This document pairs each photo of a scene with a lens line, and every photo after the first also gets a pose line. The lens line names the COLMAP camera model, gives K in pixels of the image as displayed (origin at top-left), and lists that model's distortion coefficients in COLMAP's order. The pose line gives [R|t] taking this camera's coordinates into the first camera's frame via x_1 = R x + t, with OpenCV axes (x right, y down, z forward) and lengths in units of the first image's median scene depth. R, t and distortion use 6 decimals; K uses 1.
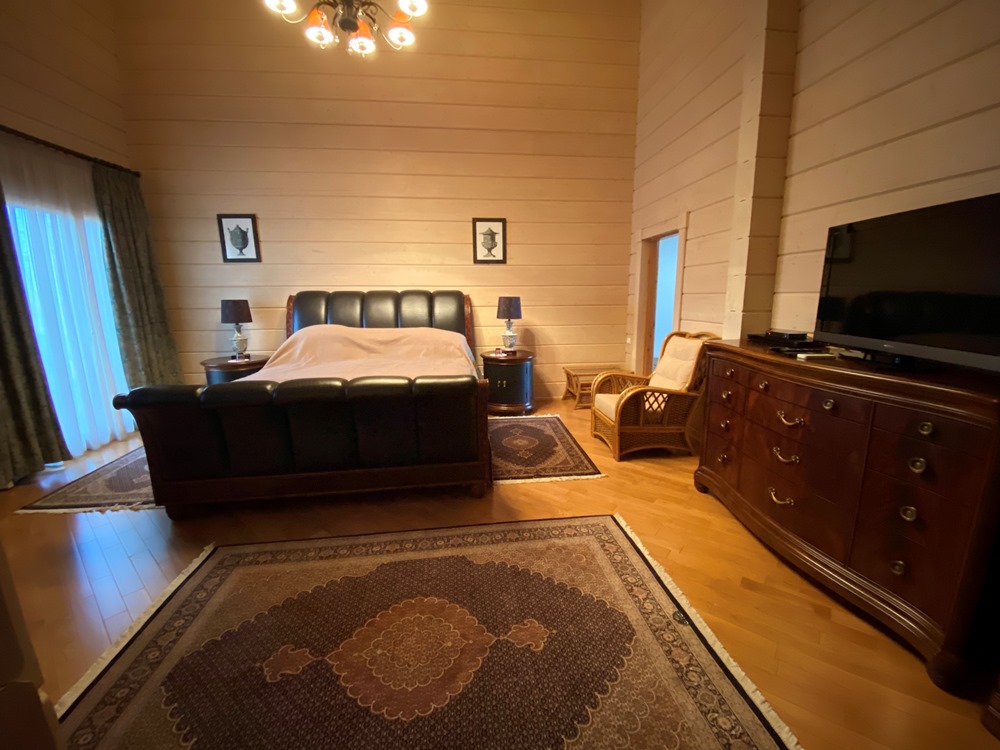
lens RADIAL K [[406.9, 0, 503.0], [0, 406.9, 370.4], [0, 0, 1]] dist [0.024262, -0.020853]
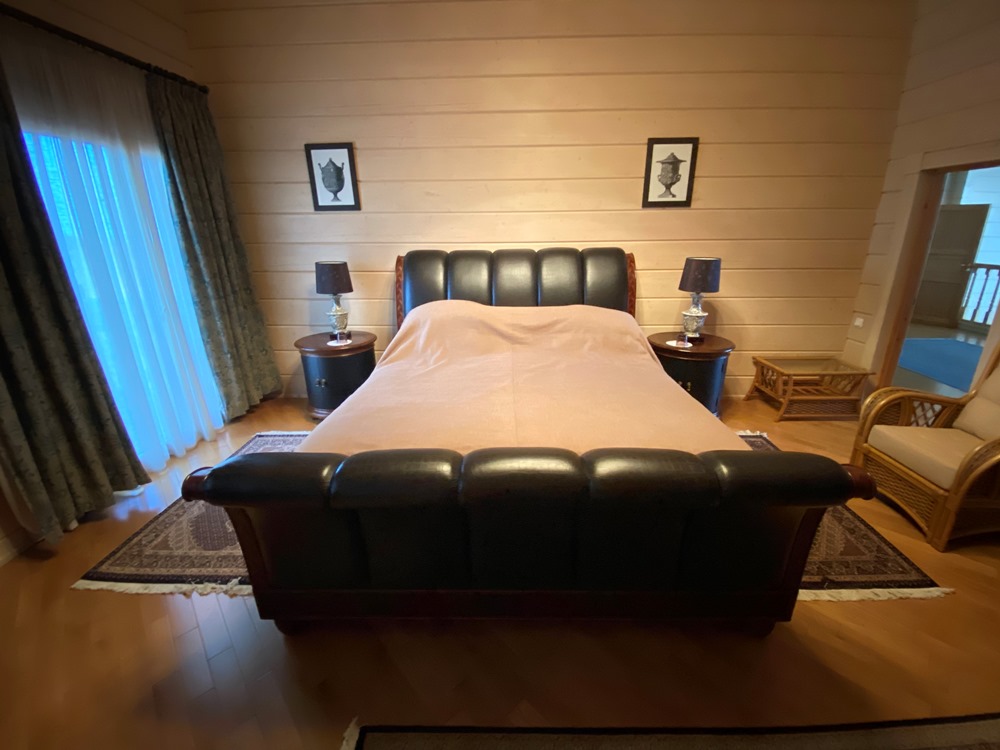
lens RADIAL K [[406.9, 0, 503.0], [0, 406.9, 370.4], [0, 0, 1]] dist [0.024262, -0.020853]
pose [[0.989850, 0.043386, -0.135335, -0.230521], [-0.024784, 0.990368, 0.136222, -0.086375], [0.139942, -0.131485, 0.981391, 0.274802]]
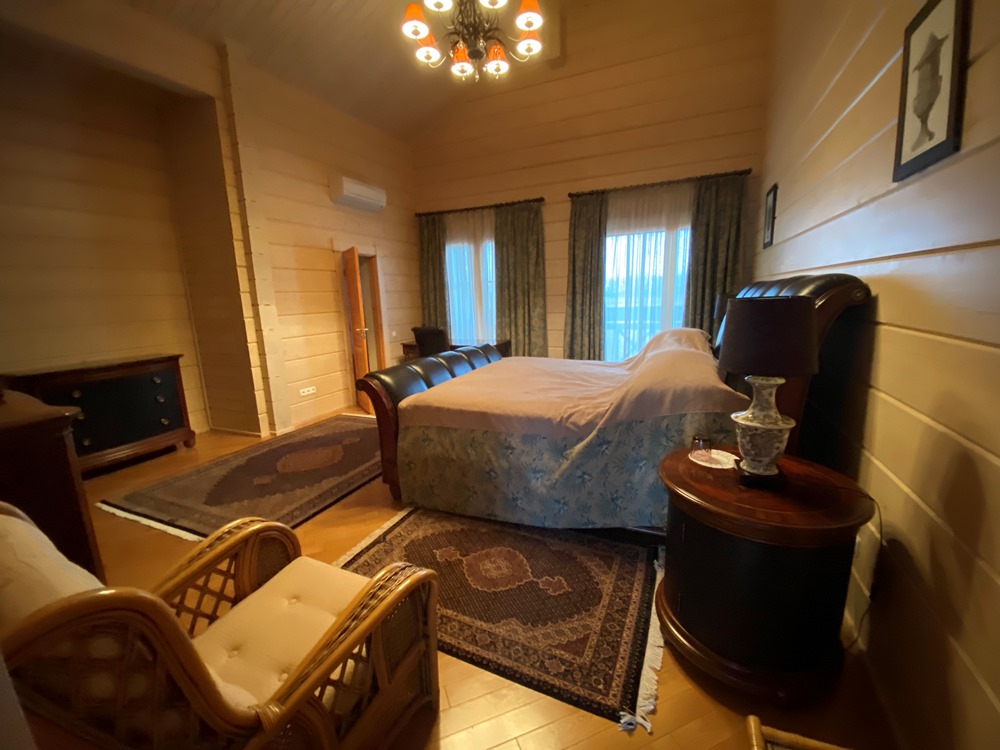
lens RADIAL K [[406.9, 0, 503.0], [0, 406.9, 370.4], [0, 0, 1]] dist [0.024262, -0.020853]
pose [[-0.506931, 0.182060, -0.842541, 0.400719], [-0.119223, 0.953237, 0.277713, -0.205768], [0.853702, 0.241231, -0.461519, 1.056230]]
